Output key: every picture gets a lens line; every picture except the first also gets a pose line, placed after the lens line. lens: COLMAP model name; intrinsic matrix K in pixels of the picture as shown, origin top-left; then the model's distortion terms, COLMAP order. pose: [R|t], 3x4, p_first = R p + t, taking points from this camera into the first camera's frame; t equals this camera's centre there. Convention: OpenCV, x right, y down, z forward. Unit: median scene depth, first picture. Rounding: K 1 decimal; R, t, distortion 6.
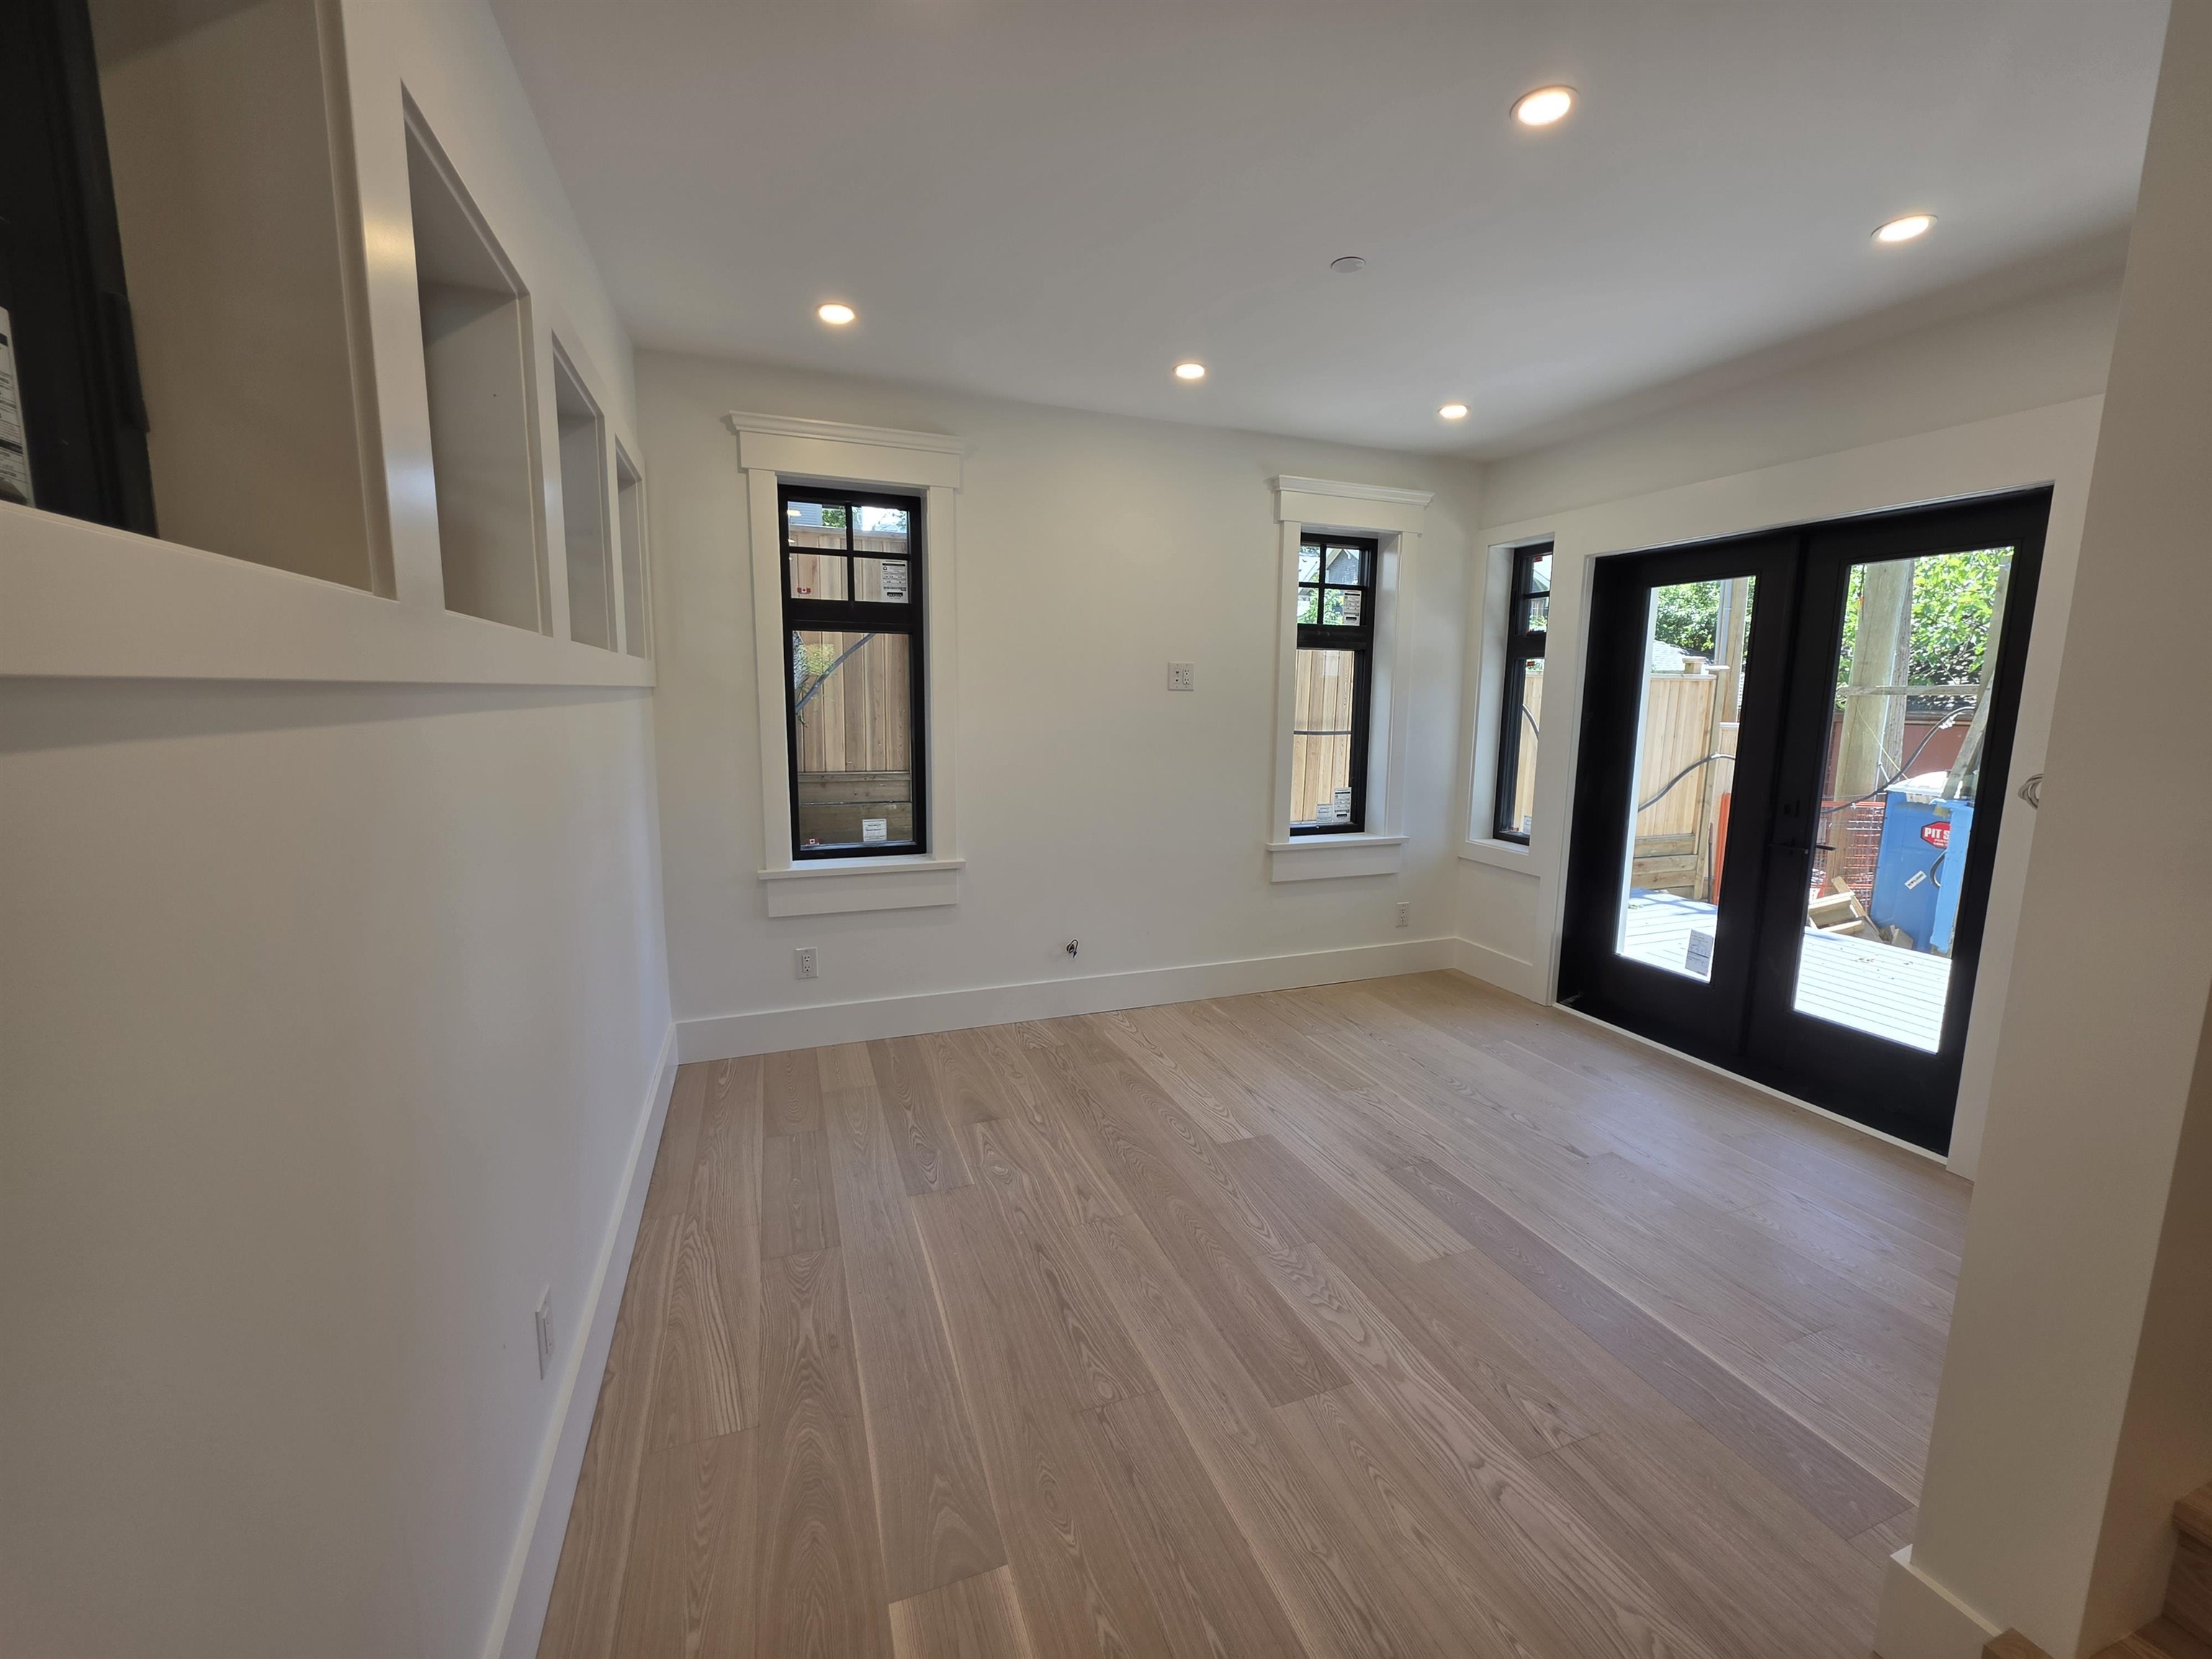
lens RADIAL K [[887.8, 0, 1103.7], [0, 887.8, 822.4], [0, 0, 1]] dist [-0.002846, 0.000559]
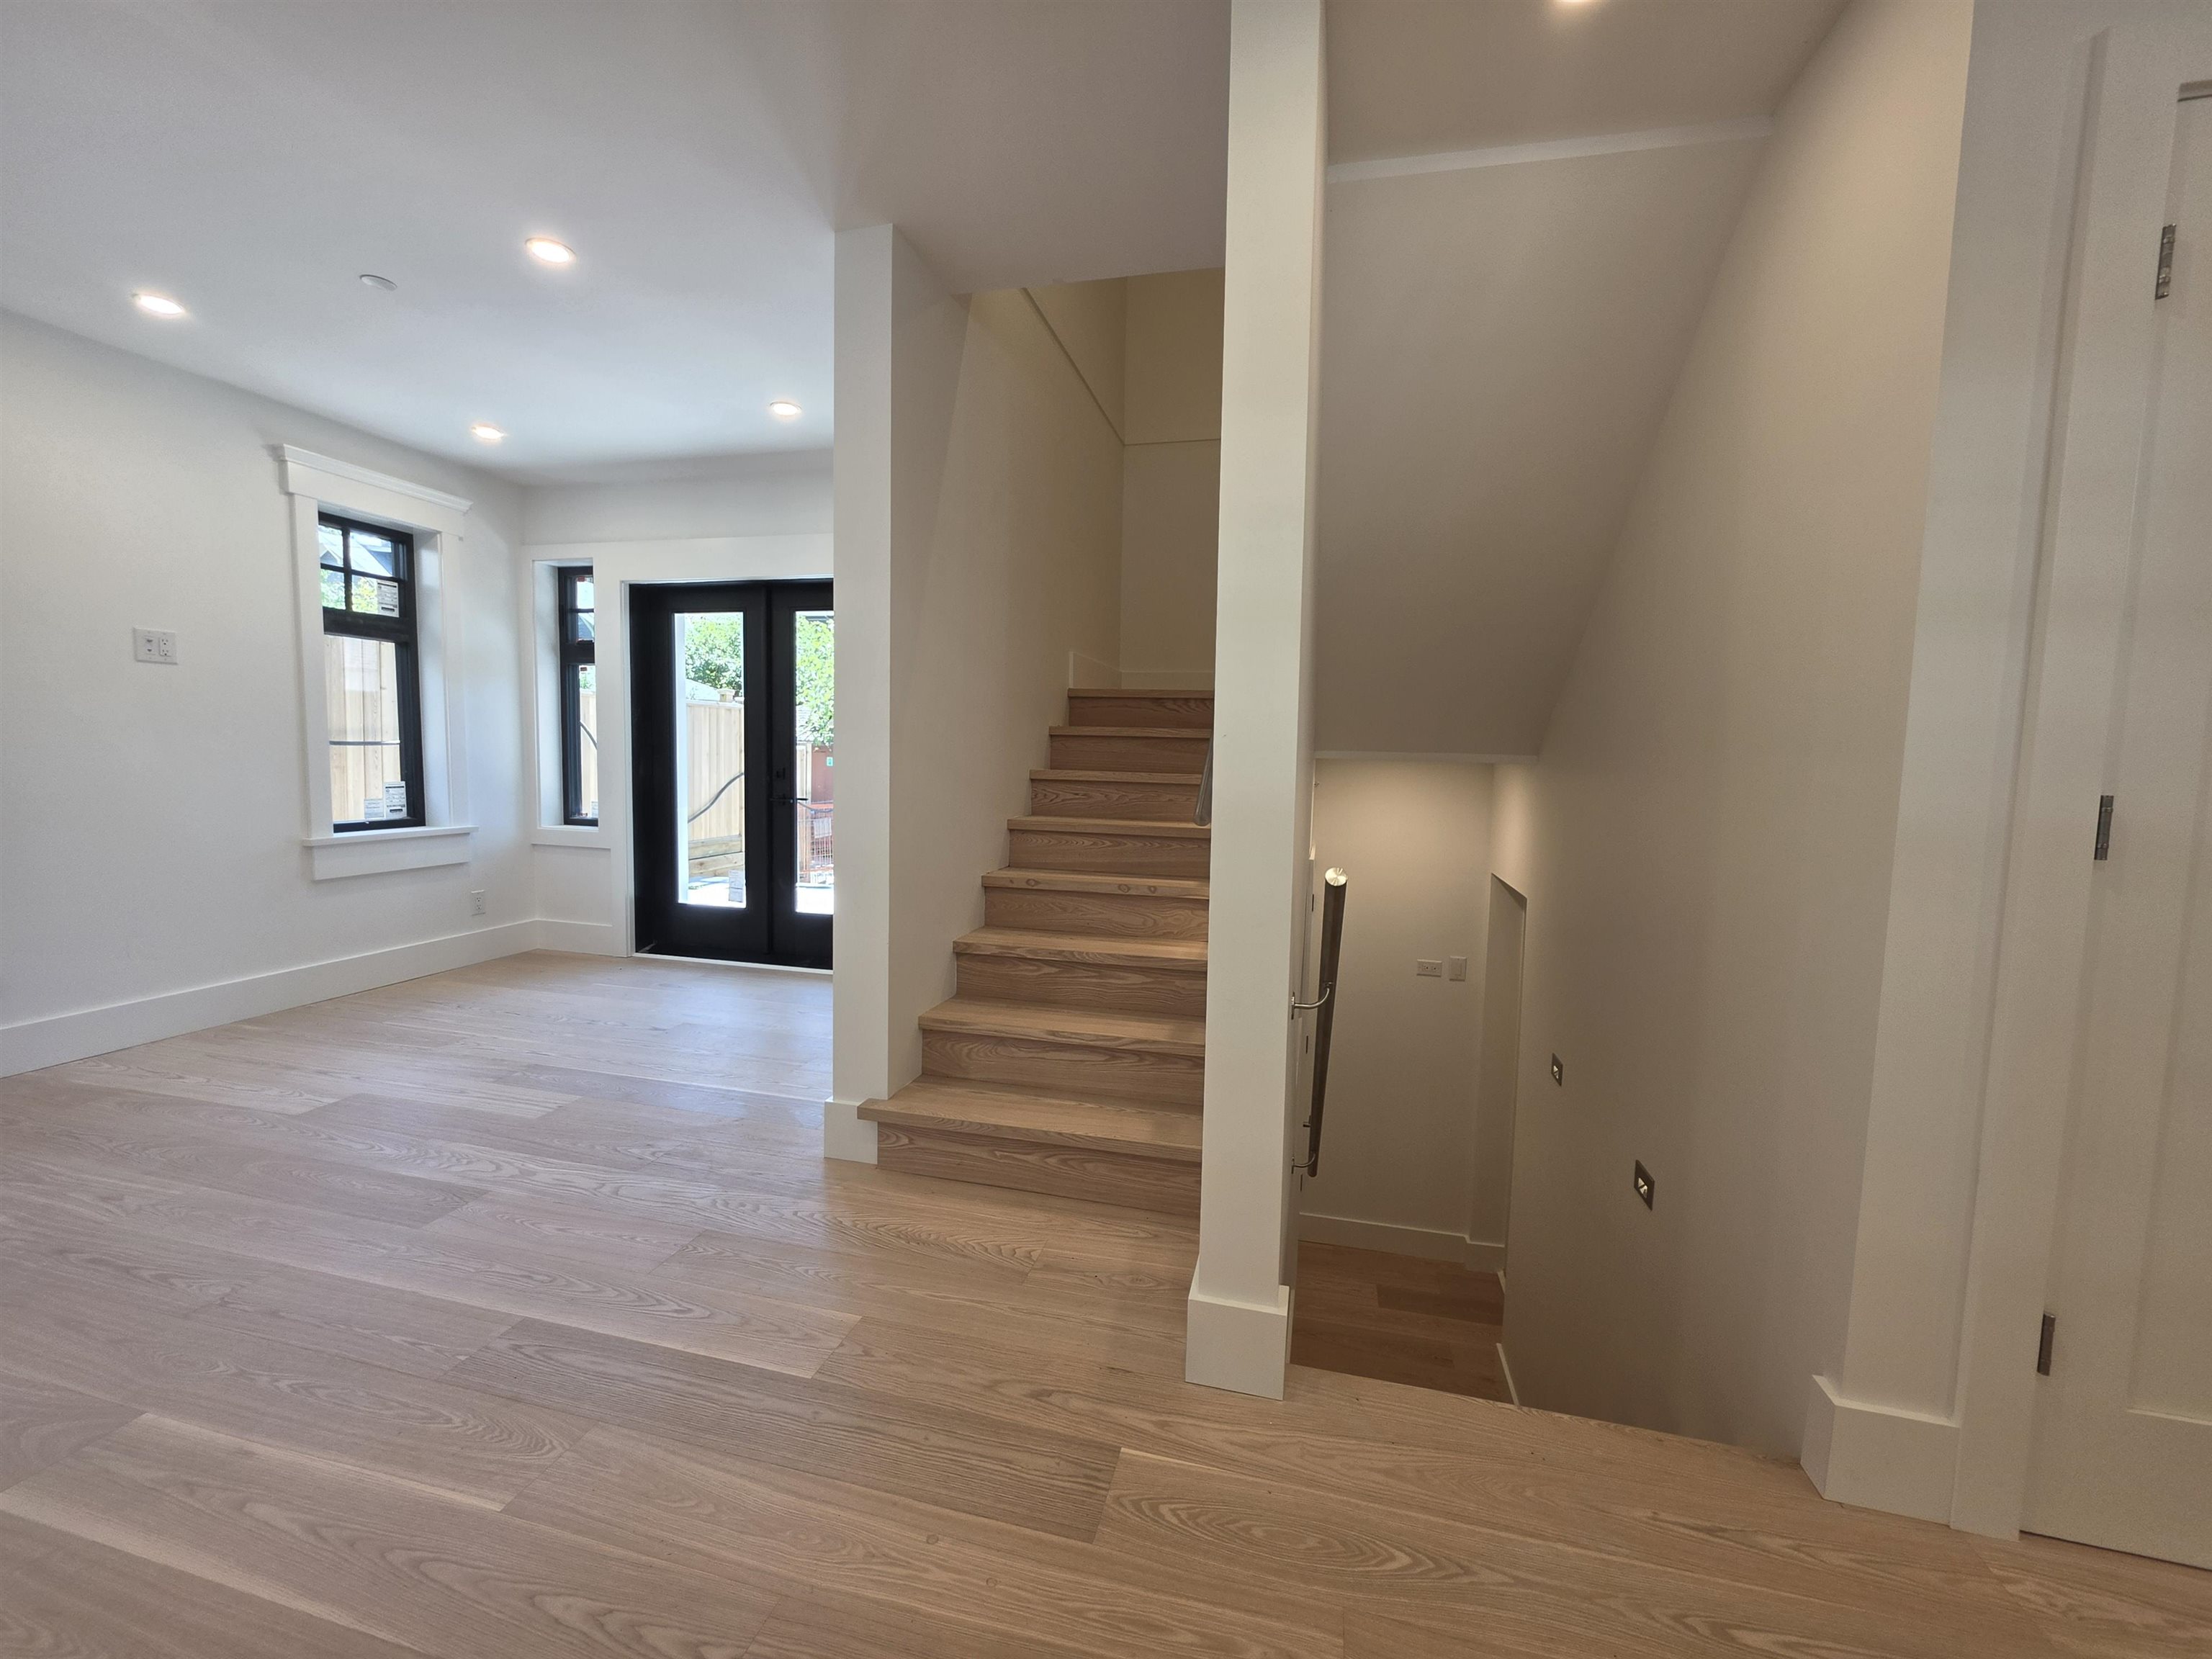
lens RADIAL K [[887.8, 0, 1103.7], [0, 887.8, 822.4], [0, 0, 1]] dist [-0.002846, 0.000559]
pose [[0.566862, -0.061648, 0.821503, -0.104868], [0.102255, 0.994750, 0.004091, 0.092810], [-0.817442, 0.081684, 0.570190, -0.215143]]
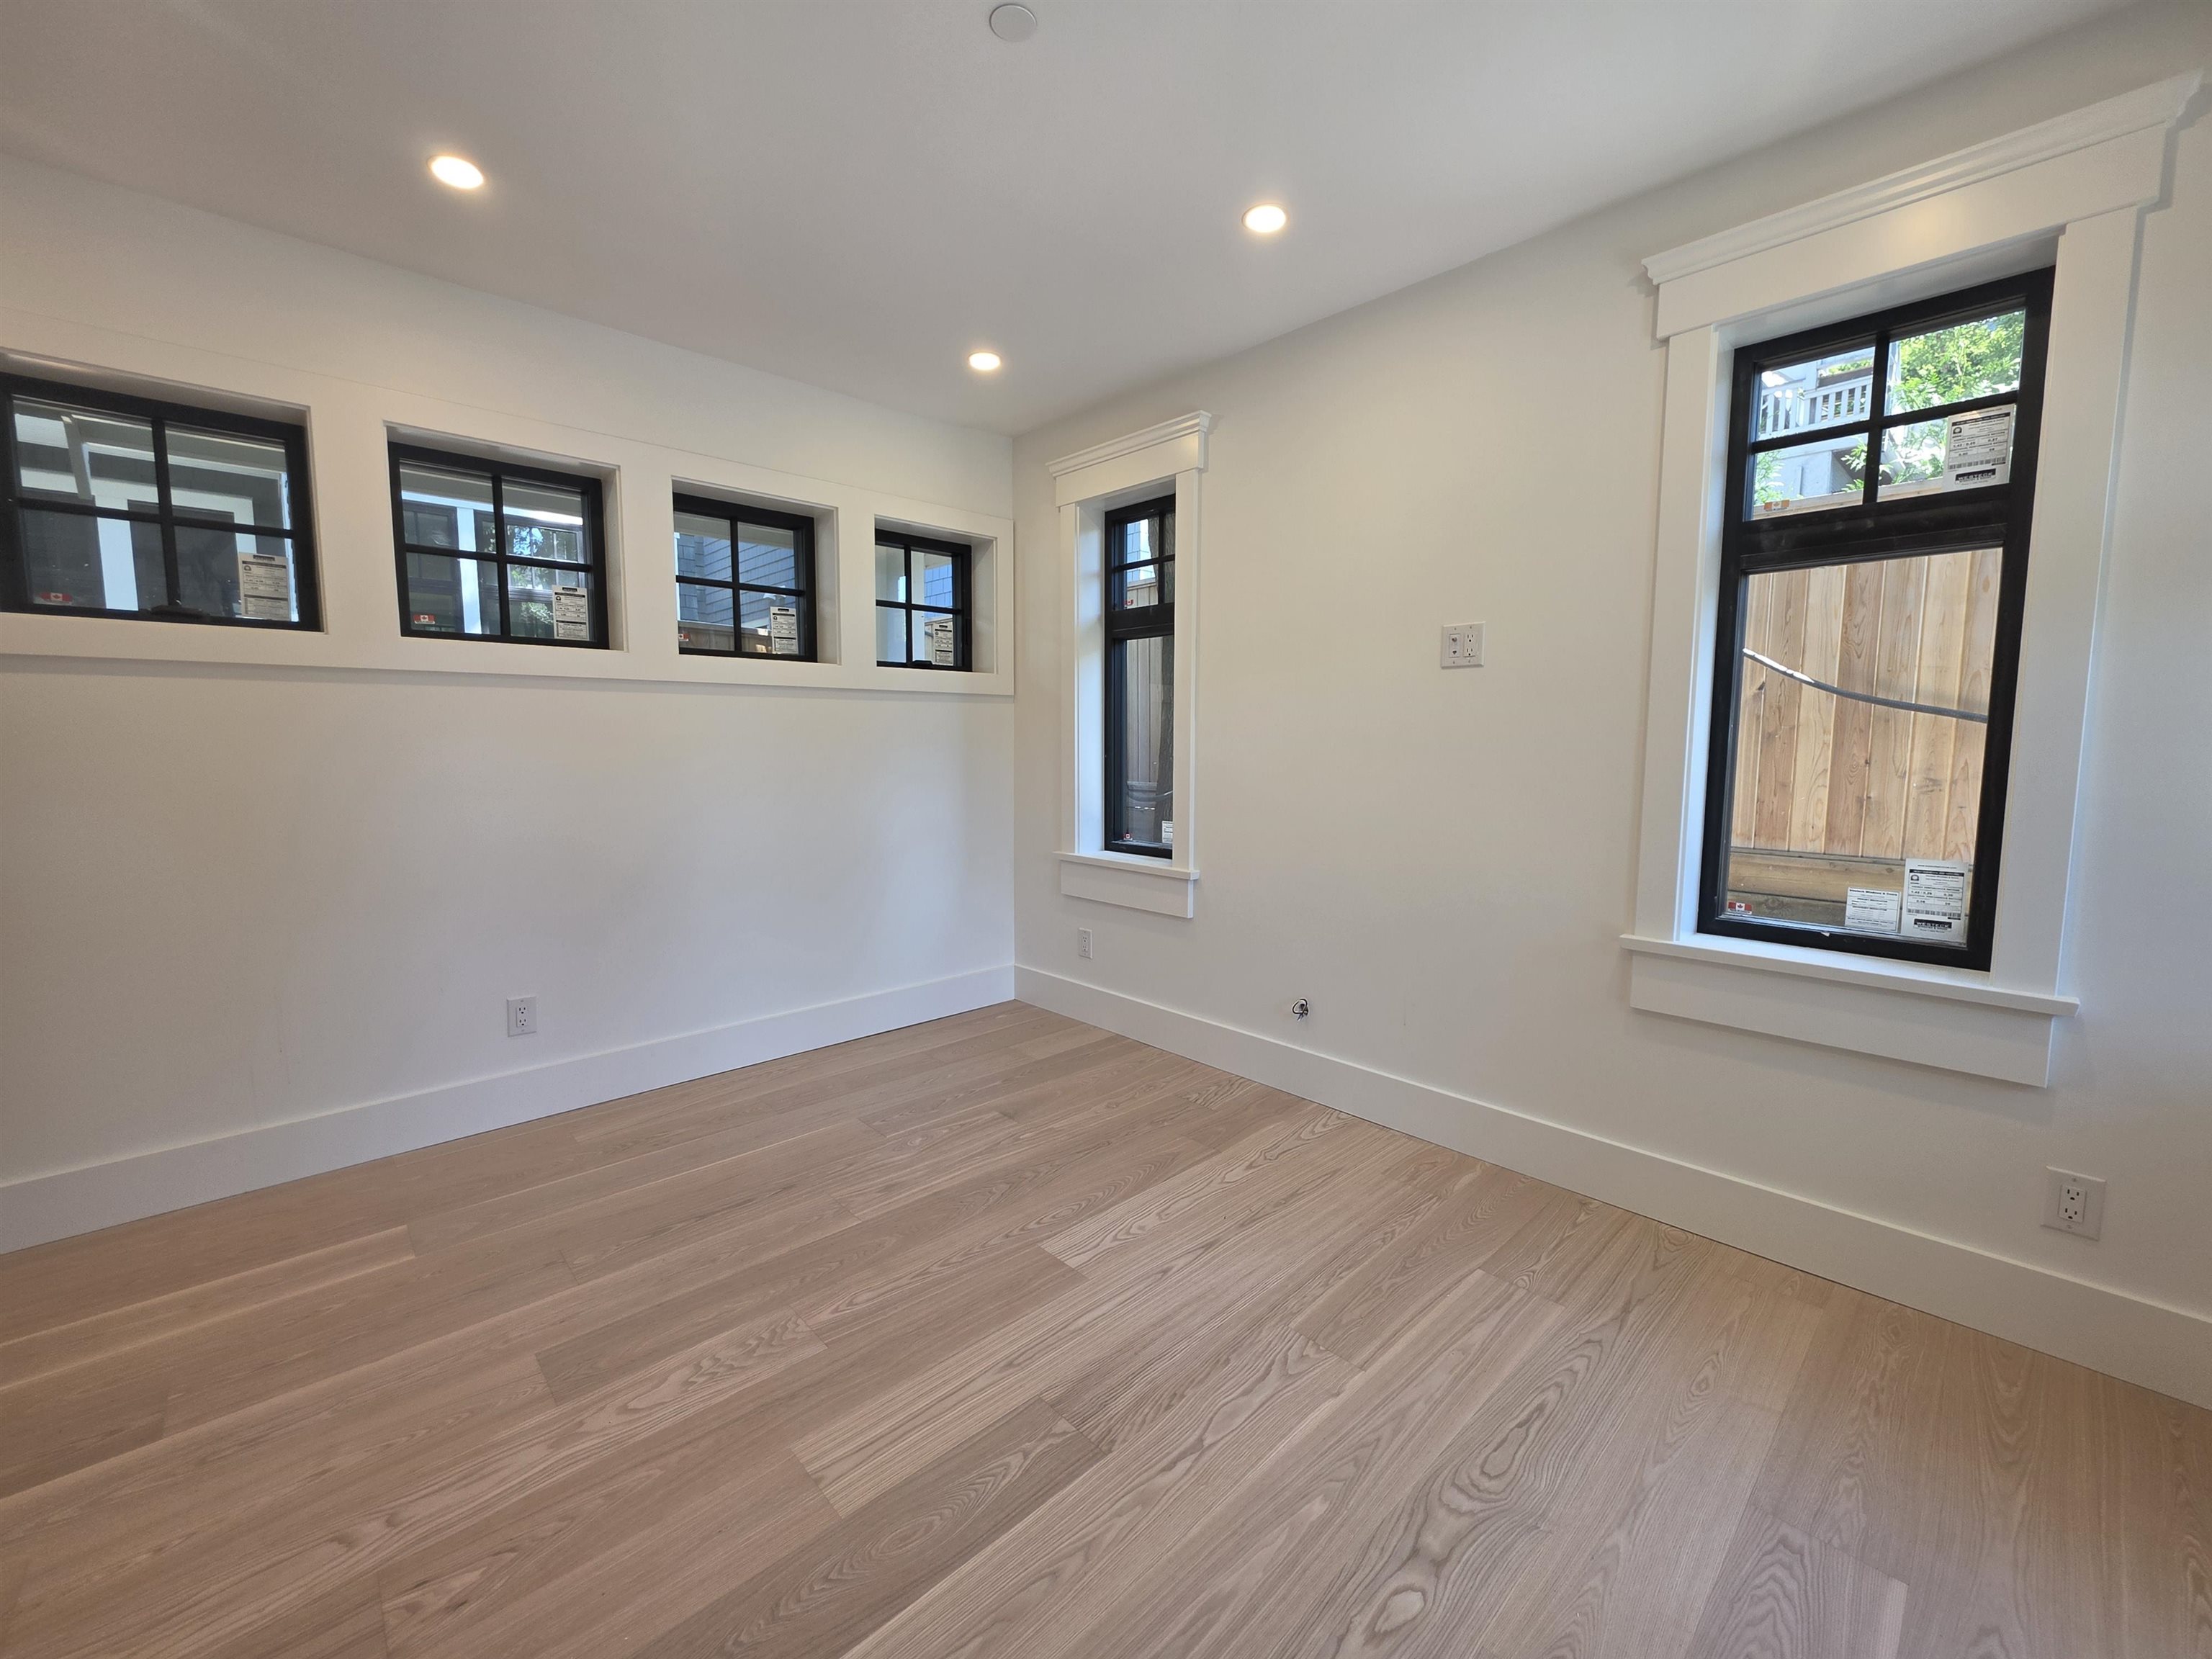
lens RADIAL K [[887.8, 0, 1103.7], [0, 887.8, 822.4], [0, 0, 1]] dist [-0.002846, 0.000559]
pose [[0.386402, 0.075989, -0.919195, 0.589833], [-0.129023, 0.991254, 0.027709, -0.019126], [0.913261, 0.107891, 0.392827, 0.509263]]
